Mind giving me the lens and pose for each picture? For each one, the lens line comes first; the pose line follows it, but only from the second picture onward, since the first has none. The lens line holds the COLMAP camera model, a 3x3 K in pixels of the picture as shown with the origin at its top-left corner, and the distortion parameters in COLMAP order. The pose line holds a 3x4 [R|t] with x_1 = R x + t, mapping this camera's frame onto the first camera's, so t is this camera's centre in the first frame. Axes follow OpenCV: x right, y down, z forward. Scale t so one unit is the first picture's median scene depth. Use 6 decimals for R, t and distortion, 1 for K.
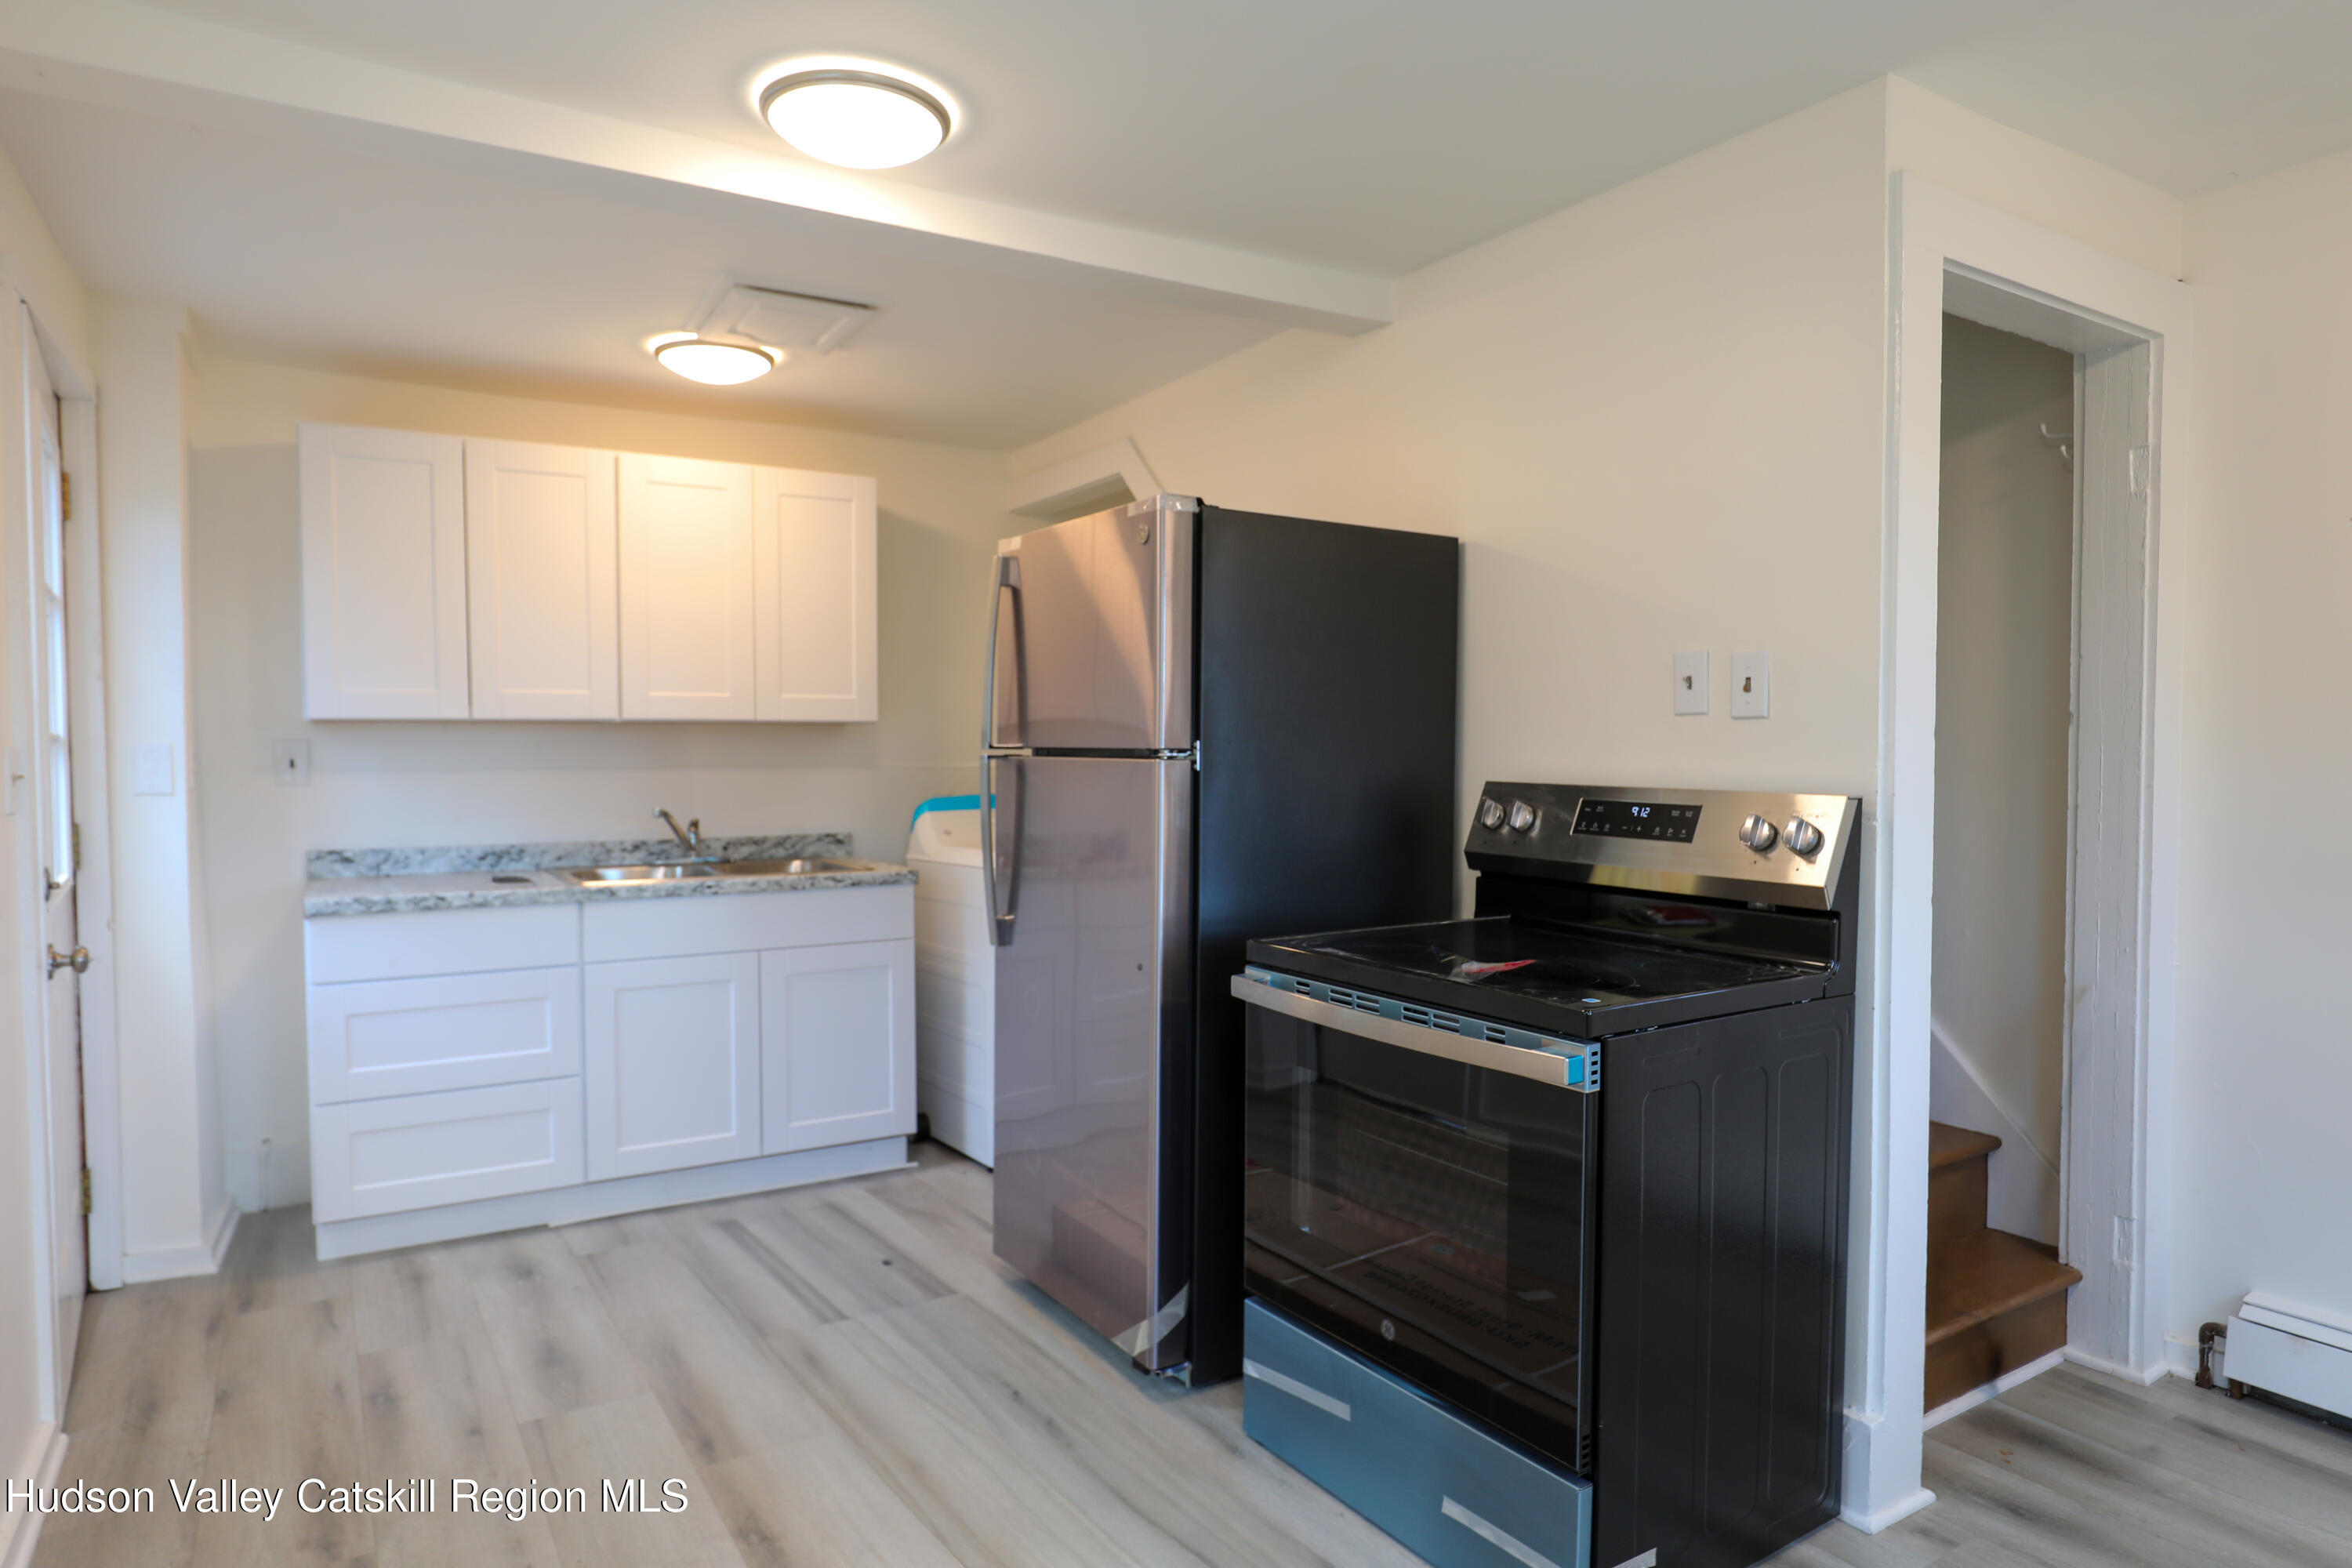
lens RADIAL K [[1368.1, 0, 1176.0], [0, 1368.1, 784.0], [0, 0, 1]] dist [-0.000195, 0.000685]
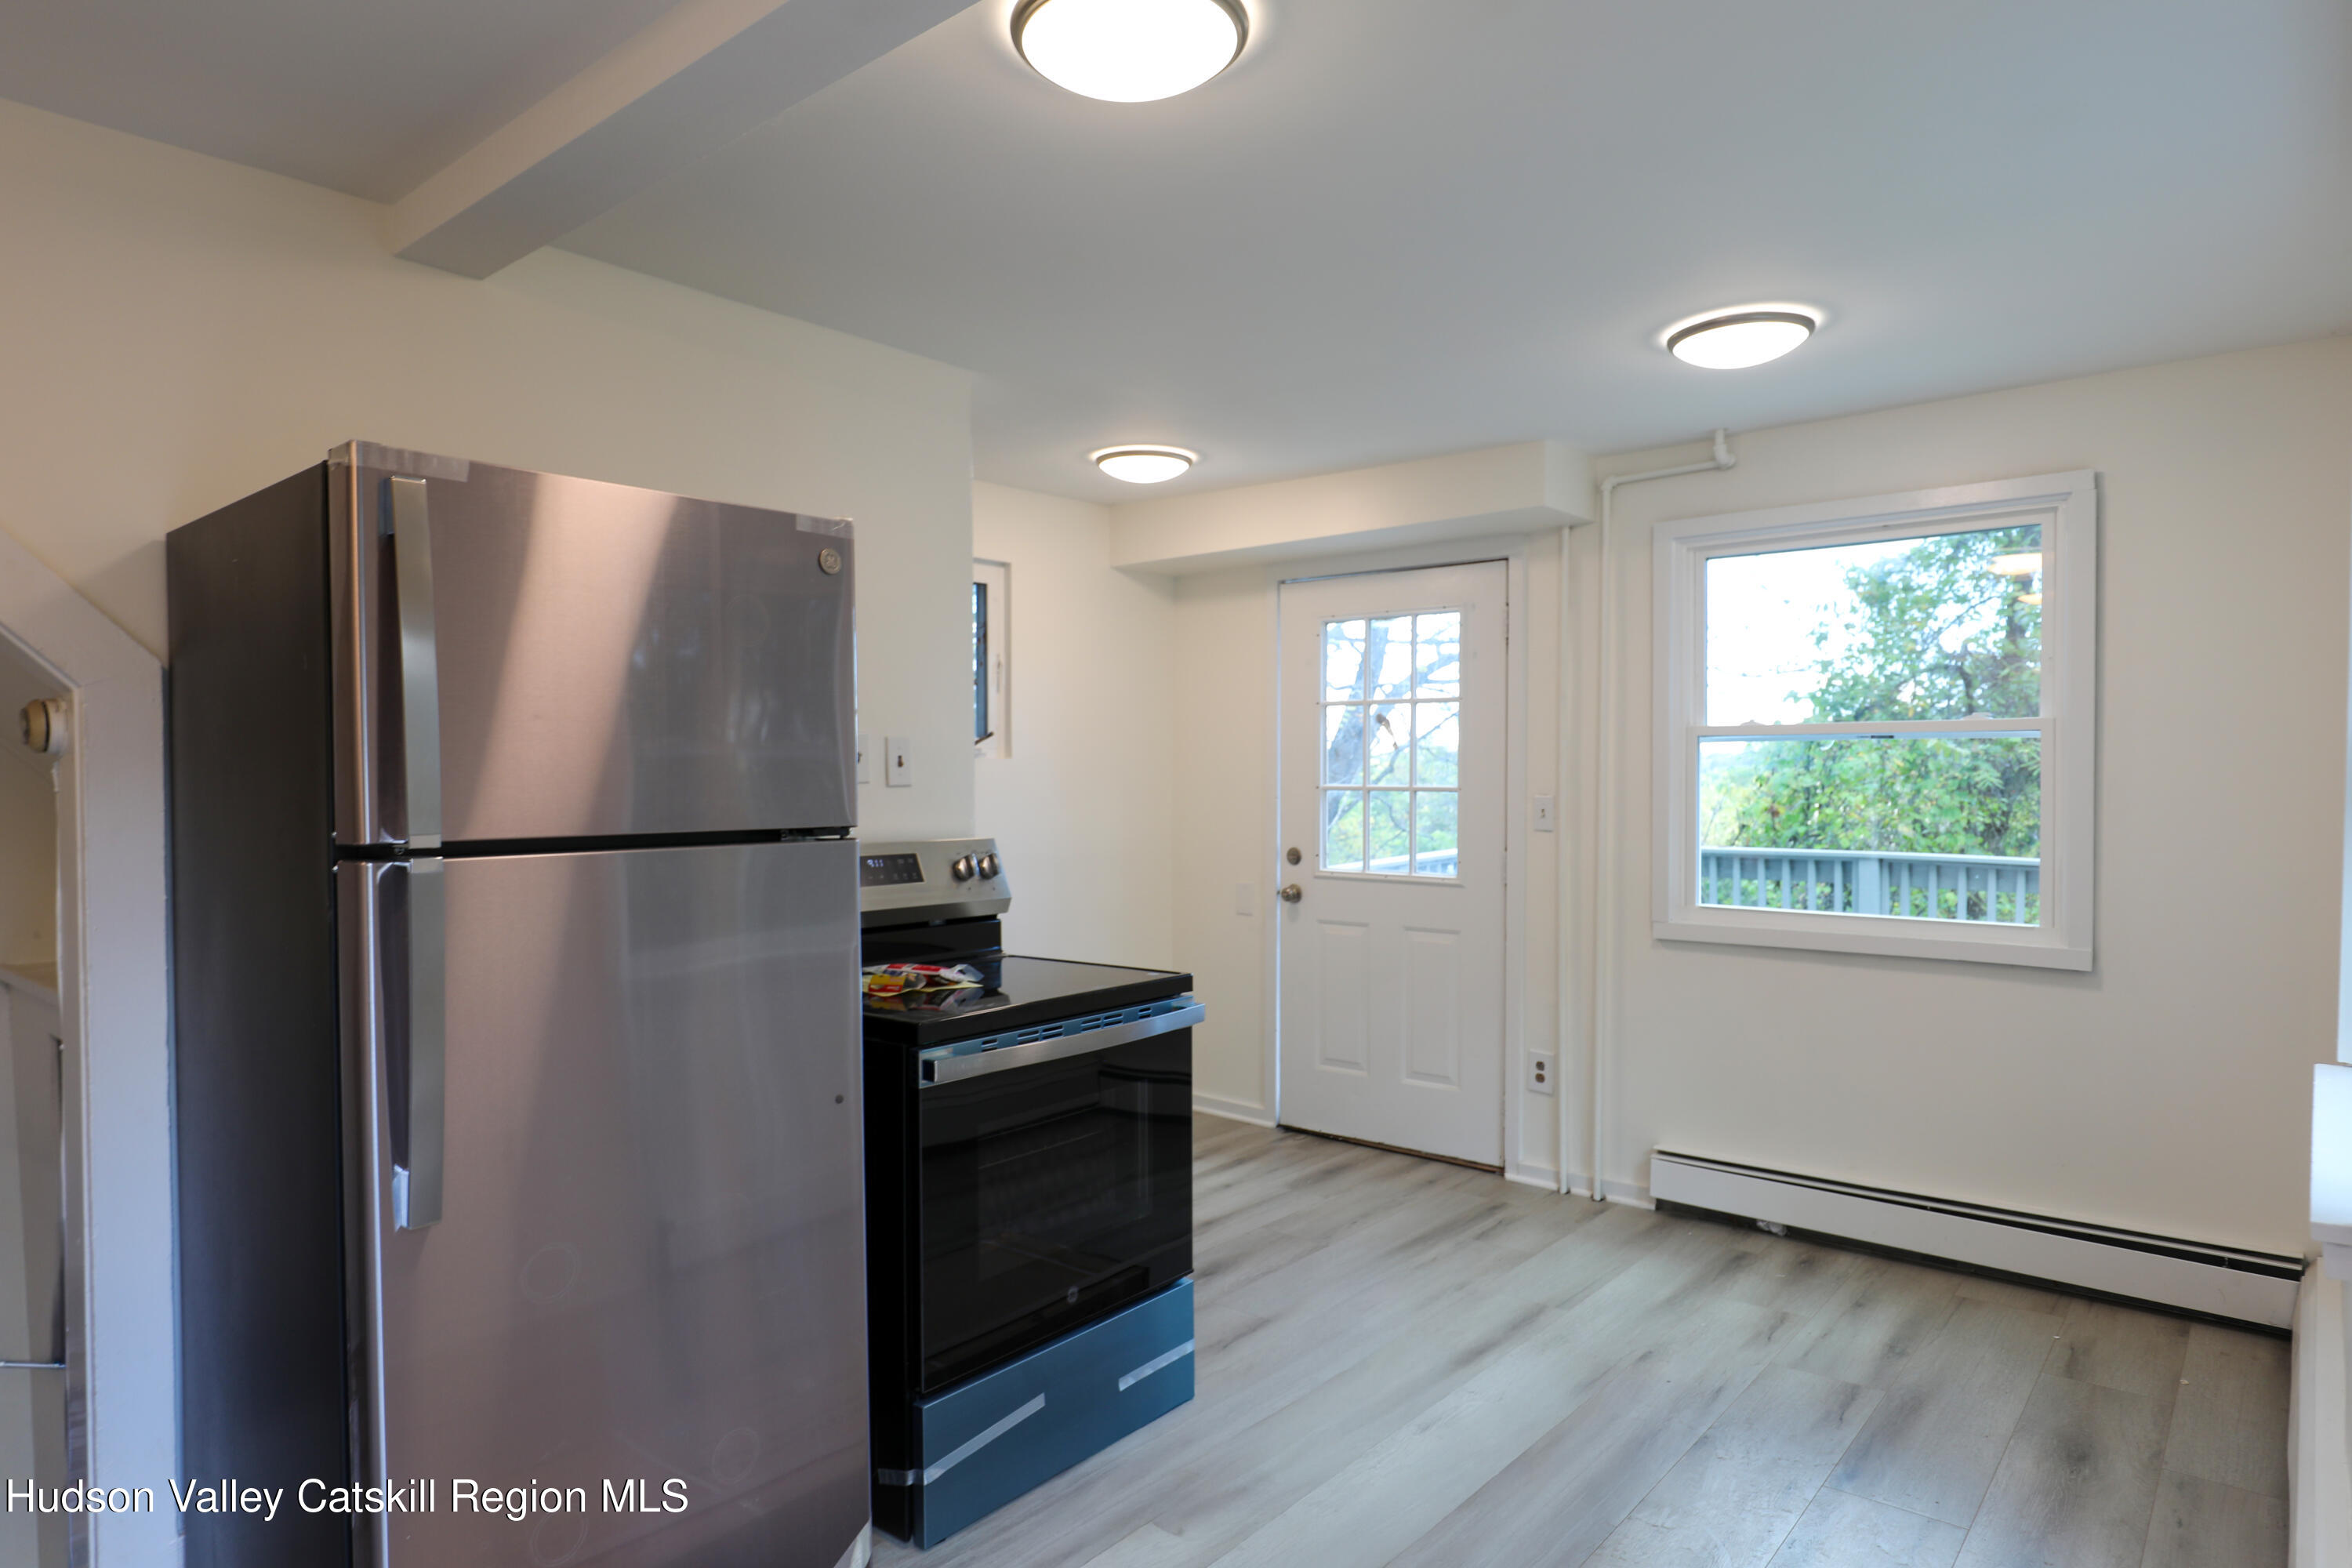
lens RADIAL K [[1368.1, 0, 1176.0], [0, 1368.1, 784.0], [0, 0, 1]] dist [-0.000195, 0.000685]
pose [[-0.301917, -0.000415, 0.953334, -0.938938], [0.034937, 0.999323, 0.011500, -0.057045], [-0.952694, 0.036779, -0.301698, 1.156043]]
